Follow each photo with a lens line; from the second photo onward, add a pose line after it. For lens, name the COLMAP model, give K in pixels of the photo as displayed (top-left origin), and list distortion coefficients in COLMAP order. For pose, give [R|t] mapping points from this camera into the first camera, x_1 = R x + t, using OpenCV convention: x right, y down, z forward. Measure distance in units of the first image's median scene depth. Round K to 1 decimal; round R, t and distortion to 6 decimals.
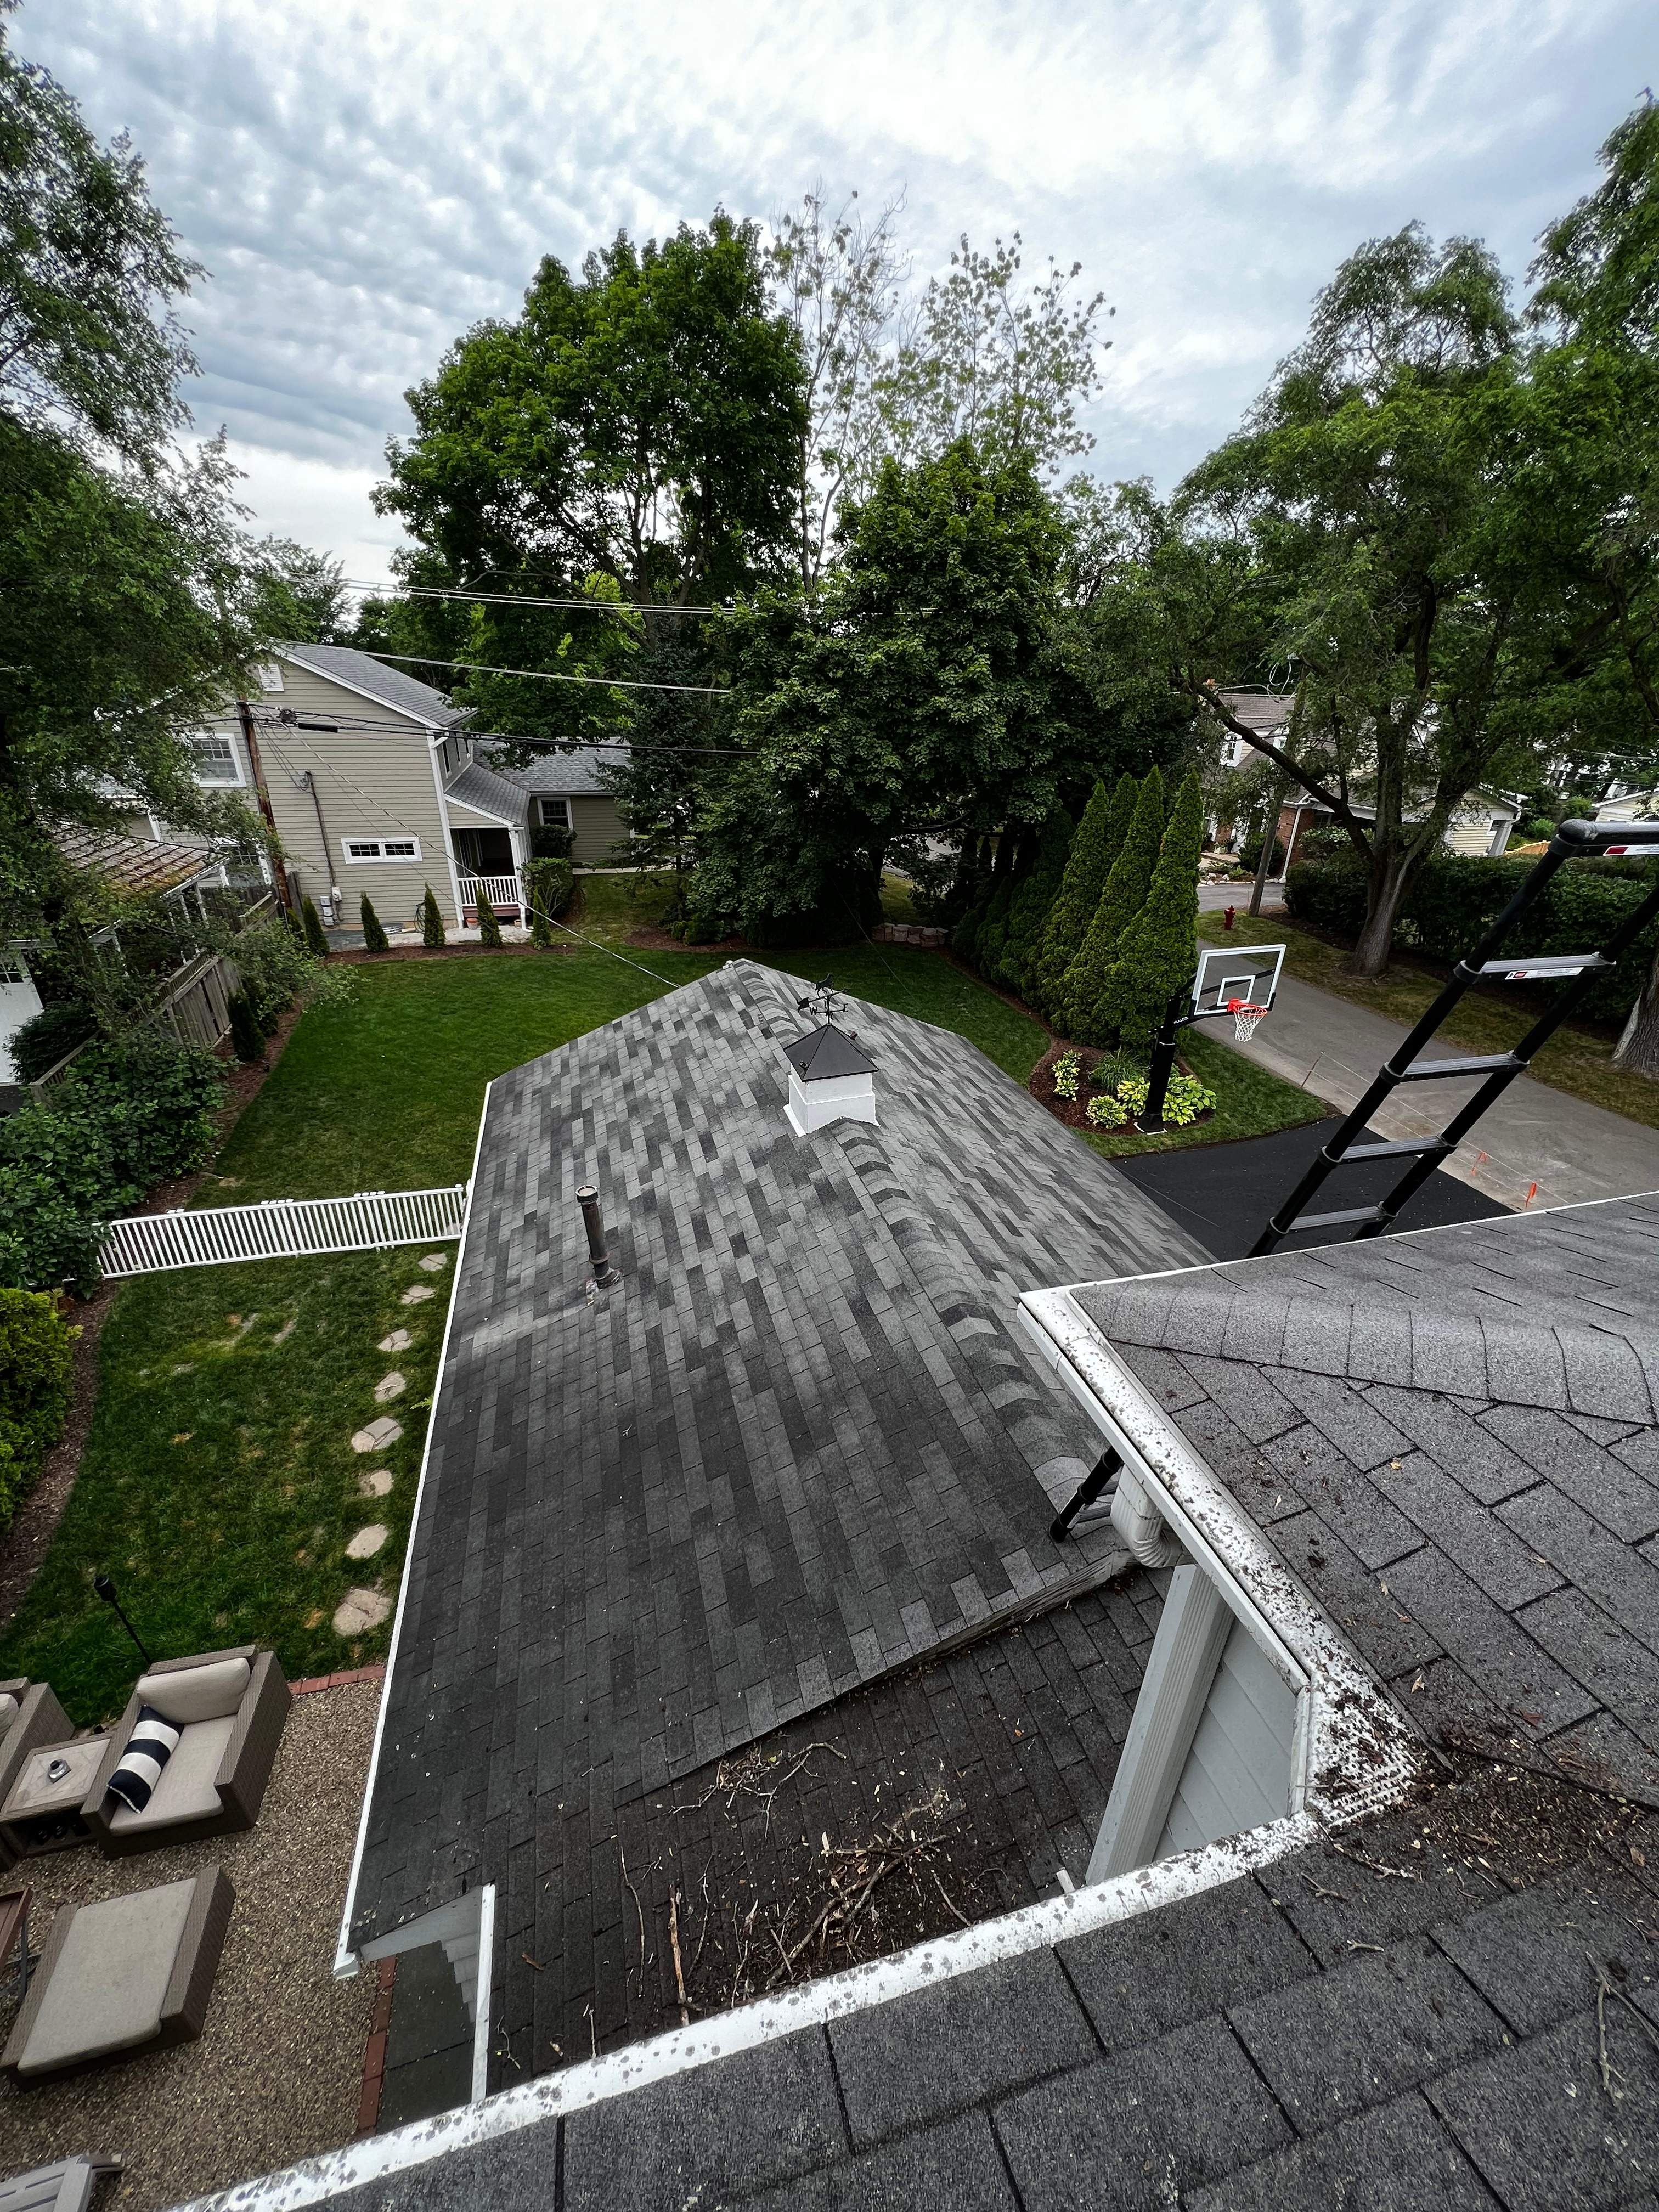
lens RADIAL K [[886.4, 0, 826.0], [0, 886.4, 1111.2], [0, 0, 1]] dist [-0.002137, 0.001216]
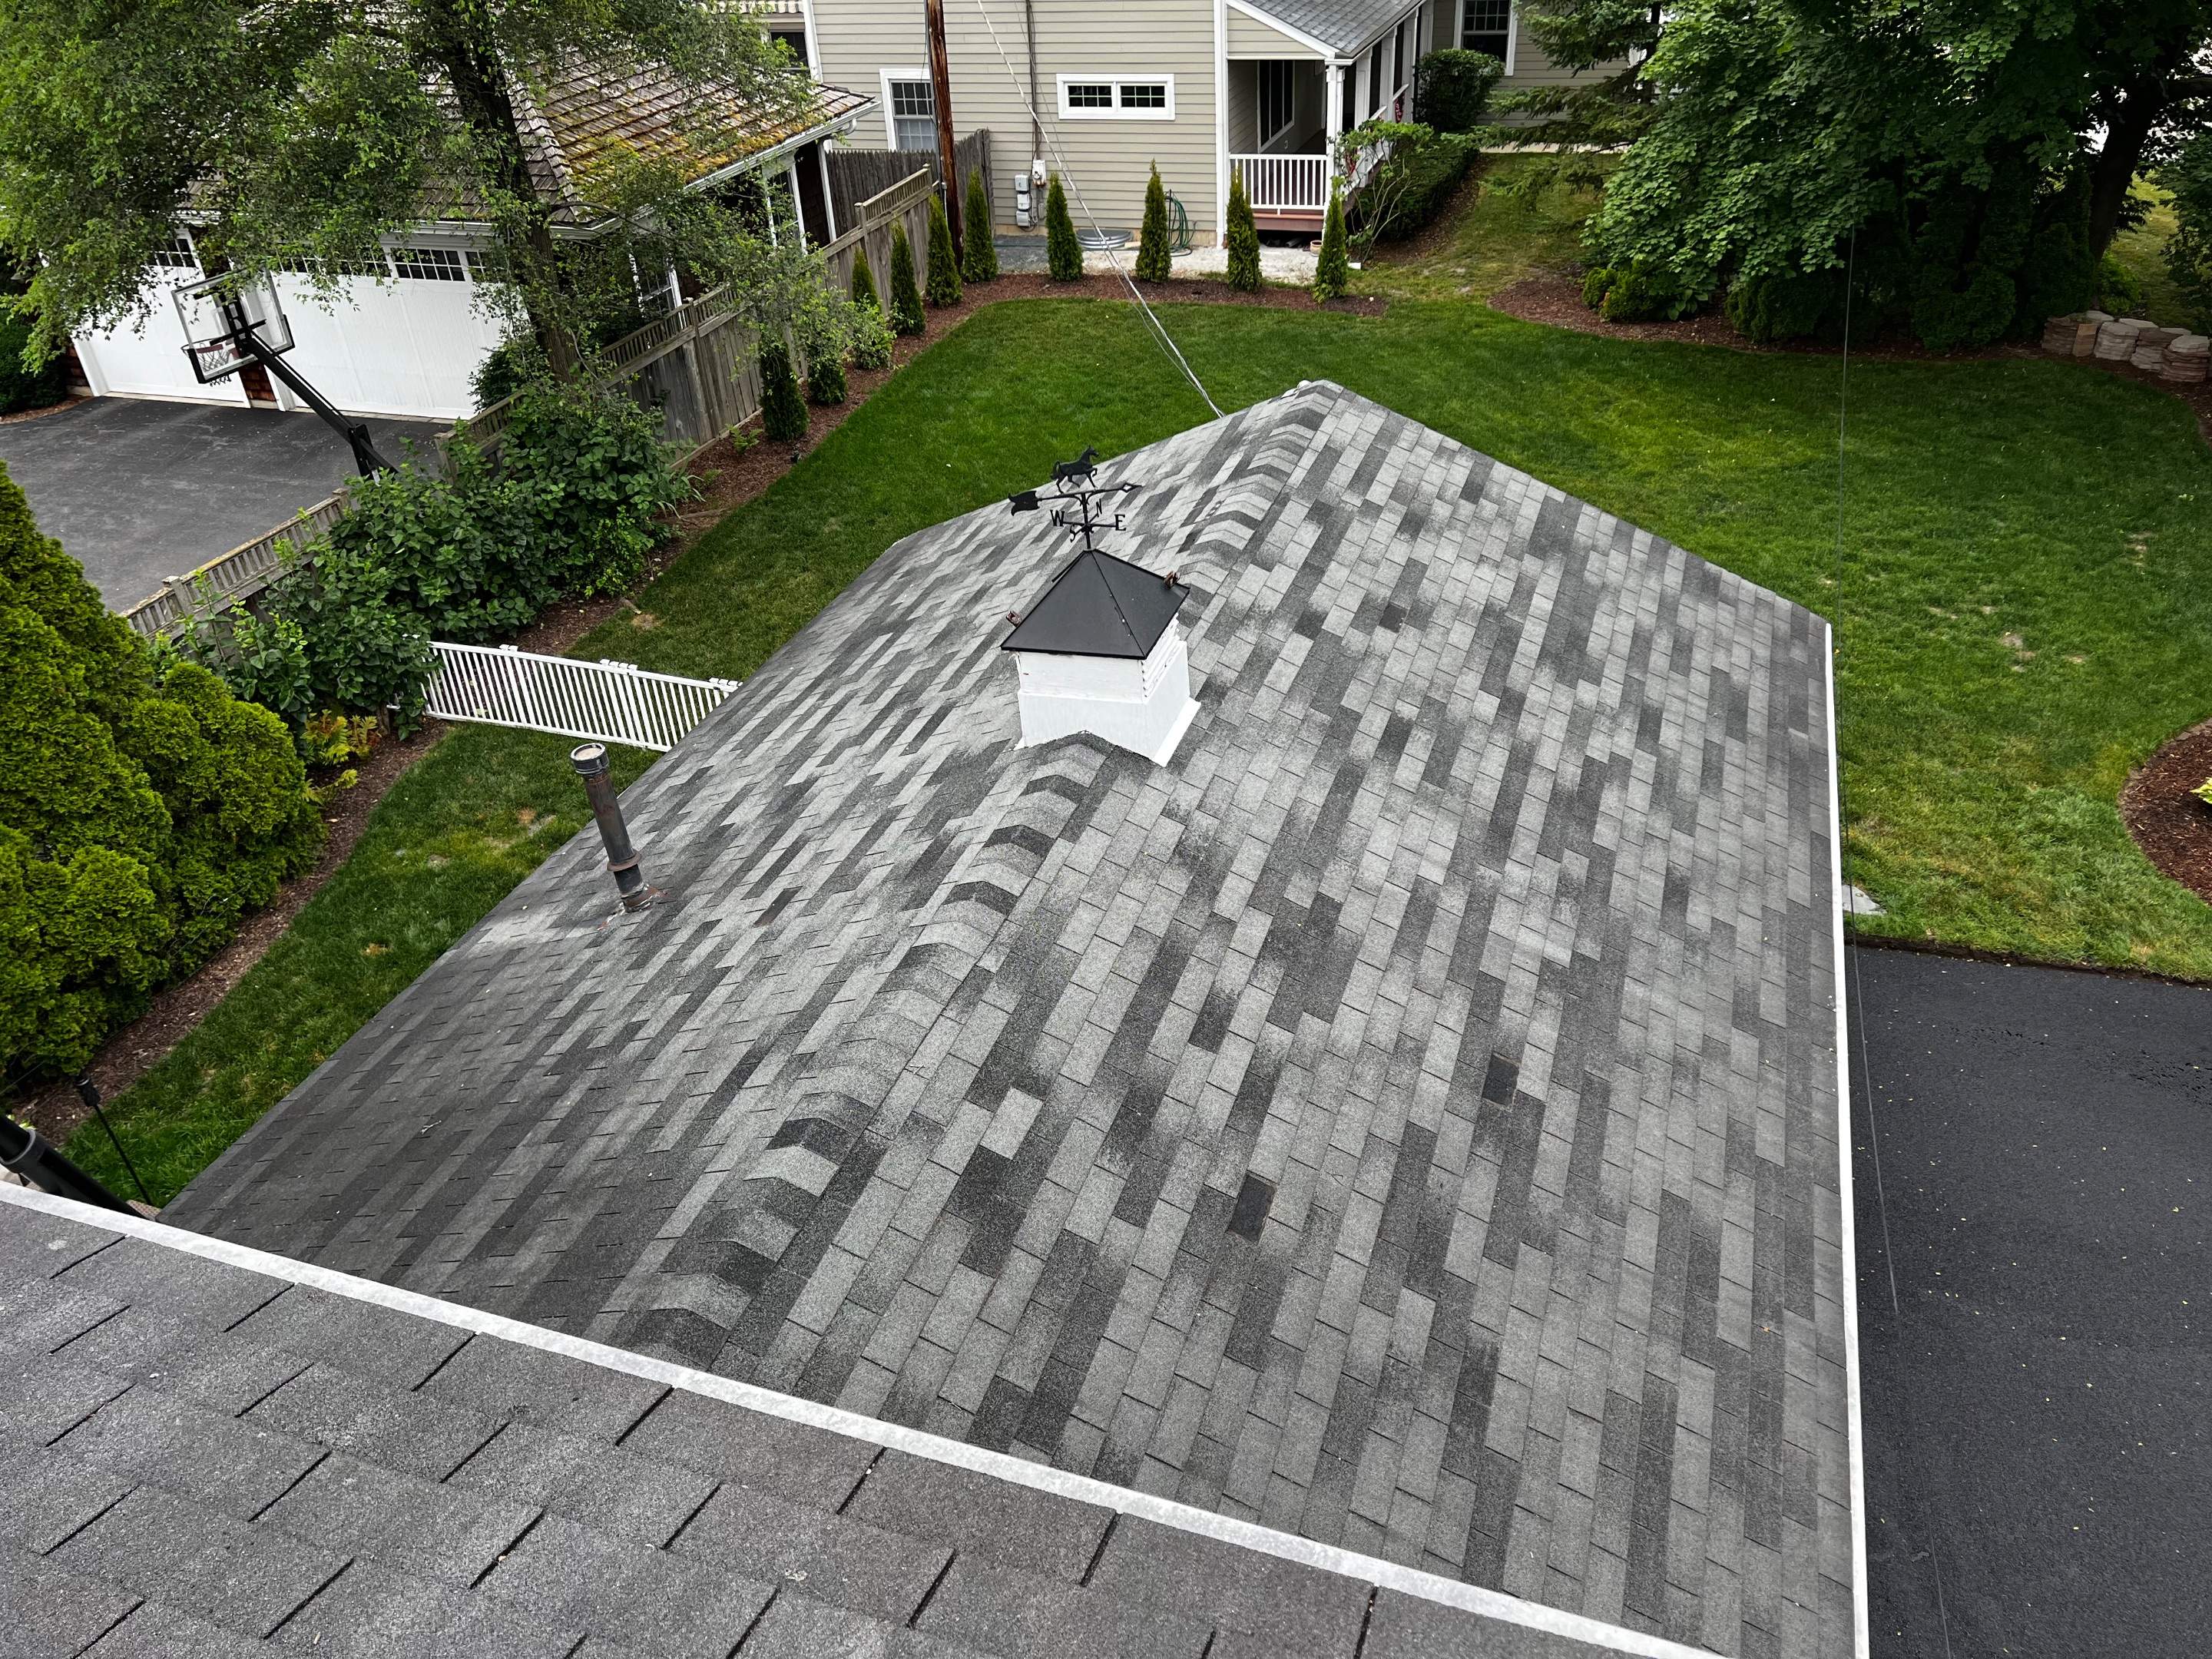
lens RADIAL K [[1657.3, 0, 1107.6], [0, 1657.3, 844.7], [0, 0, 1]] dist [0.044590, -0.049400]
pose [[0.820130, 0.262198, -0.508565, 0.371760], [-0.186611, 0.962796, 0.195448, -0.083682], [0.540891, -0.065388, 0.838547, 0.128046]]
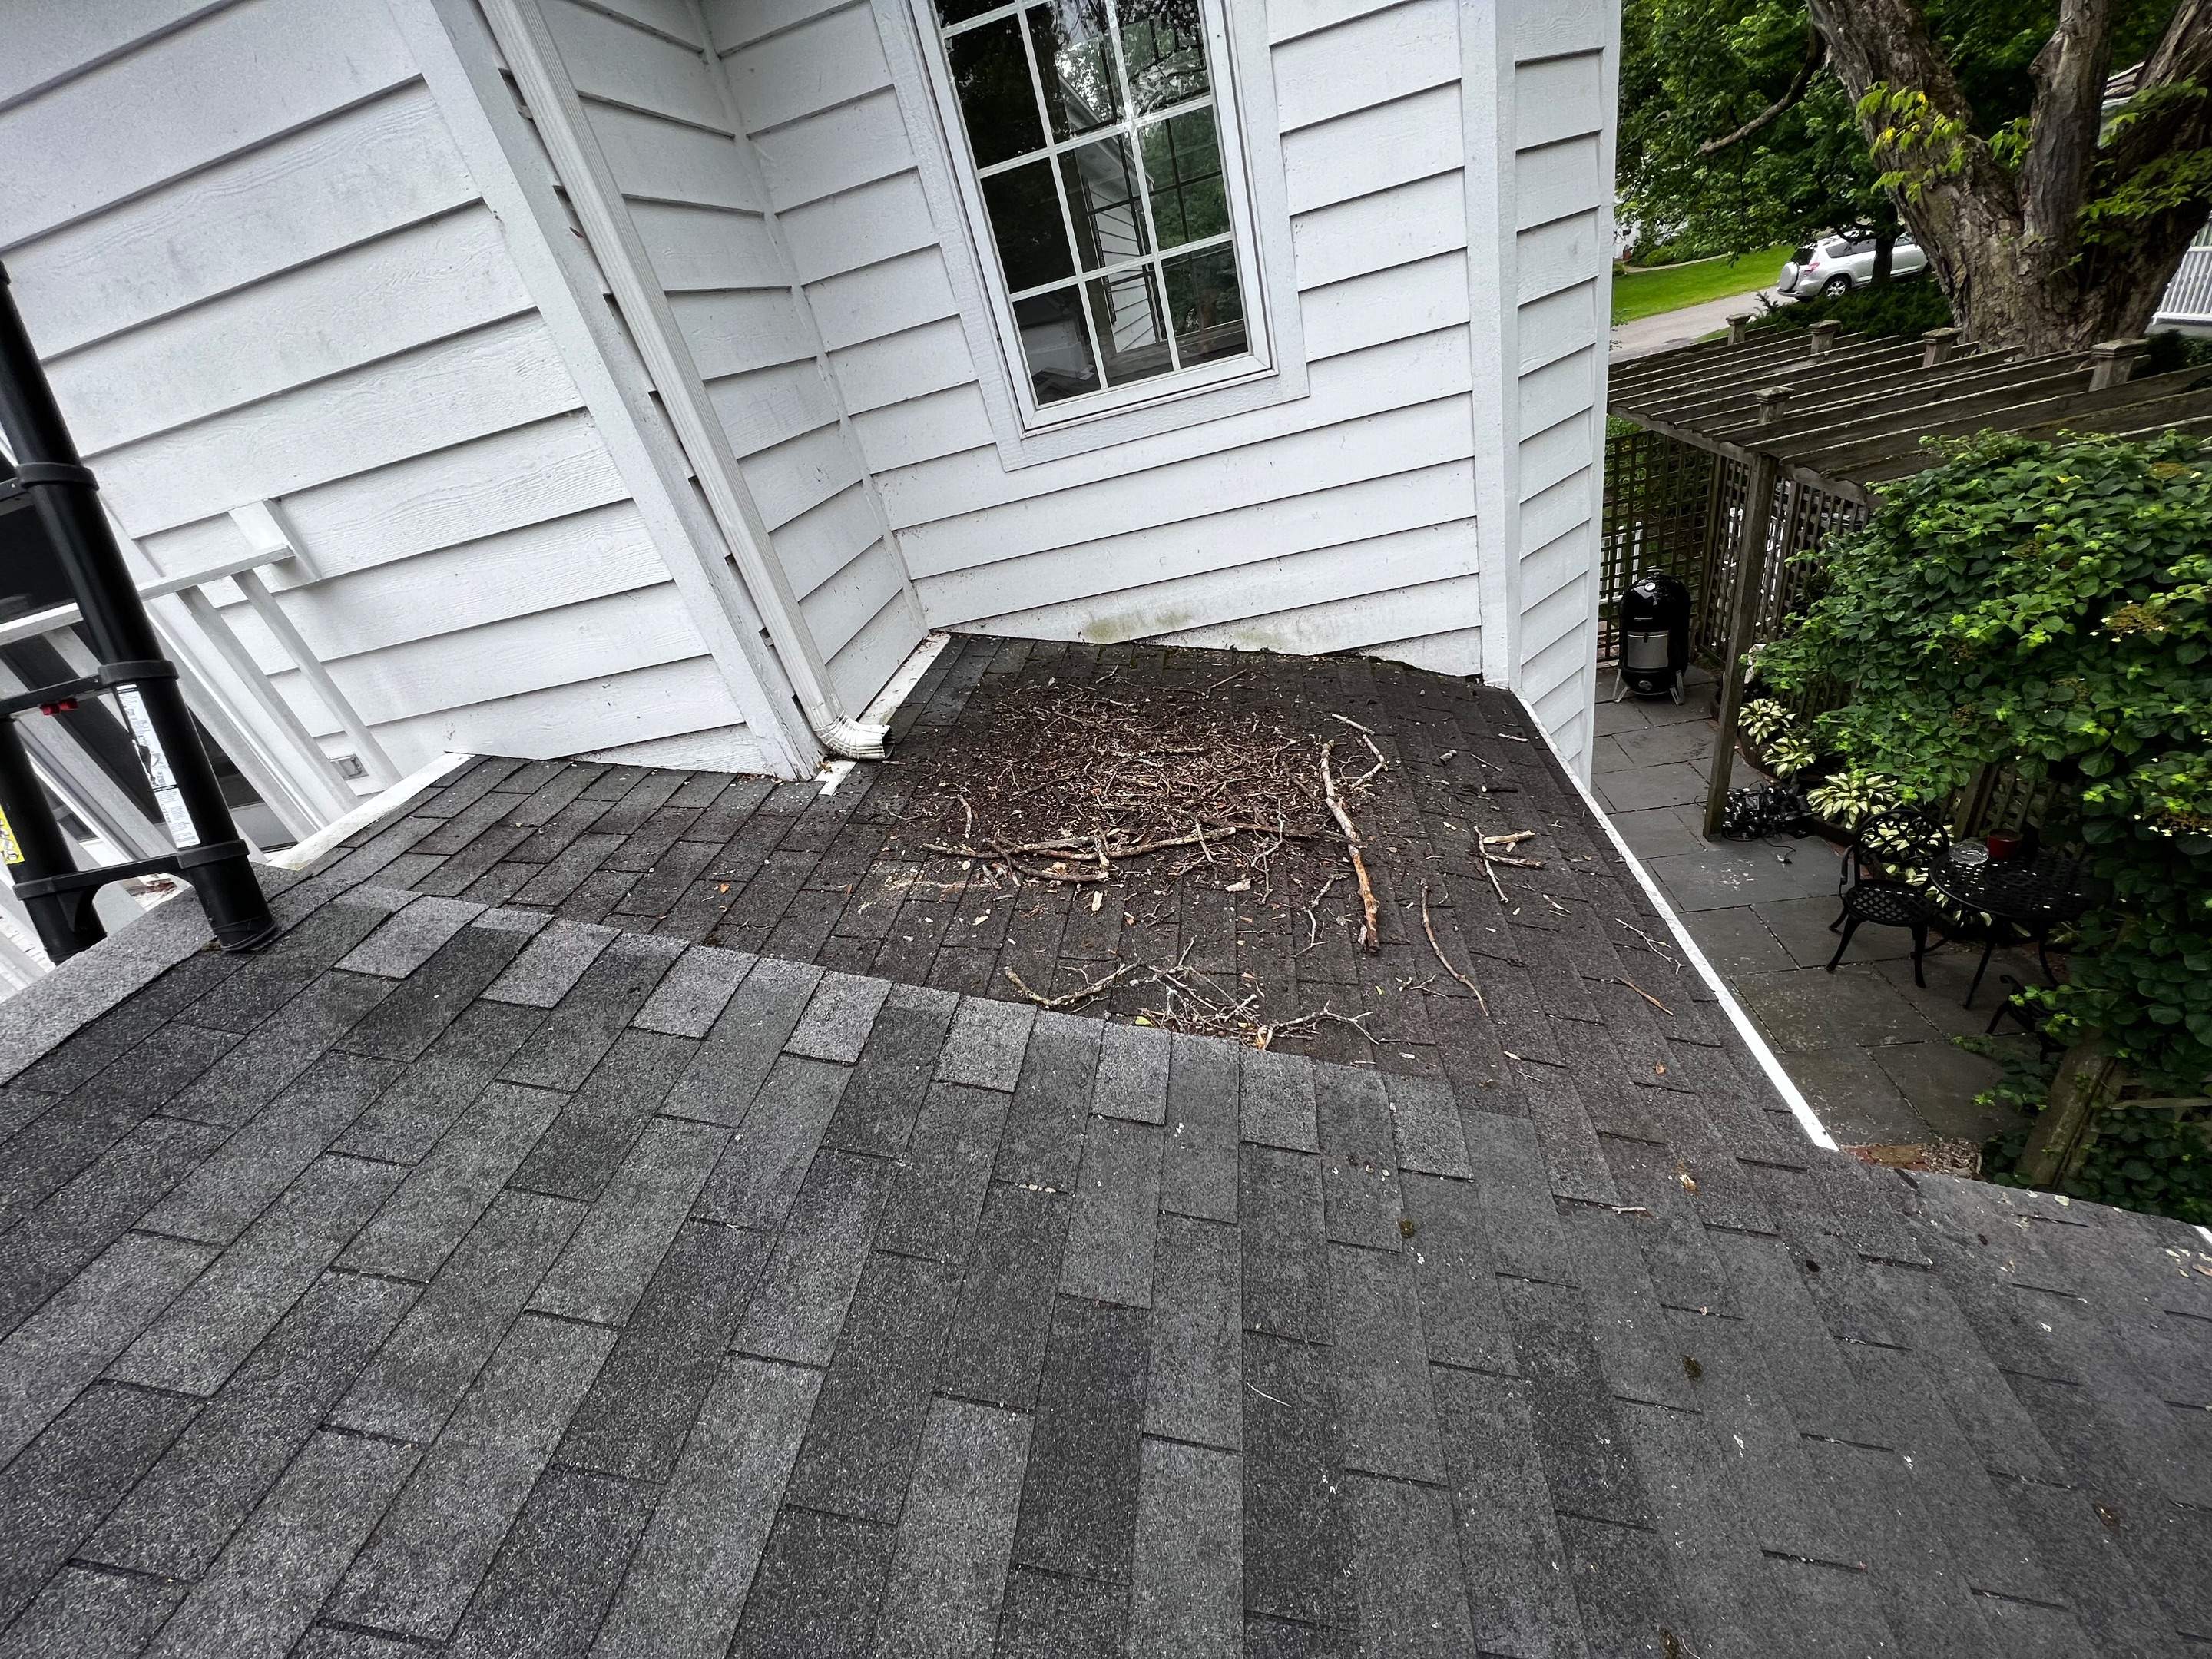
lens RADIAL K [[881.9, 0, 1106.0], [0, 881.9, 829.5], [0, 0, 1]] dist [-0.000910, -0.000896]
pose [[-0.902321, -0.021089, 0.430548, -0.078073], [0.361058, 0.508660, 0.781603, 0.105325], [-0.235486, 0.860709, -0.451360, 0.372448]]
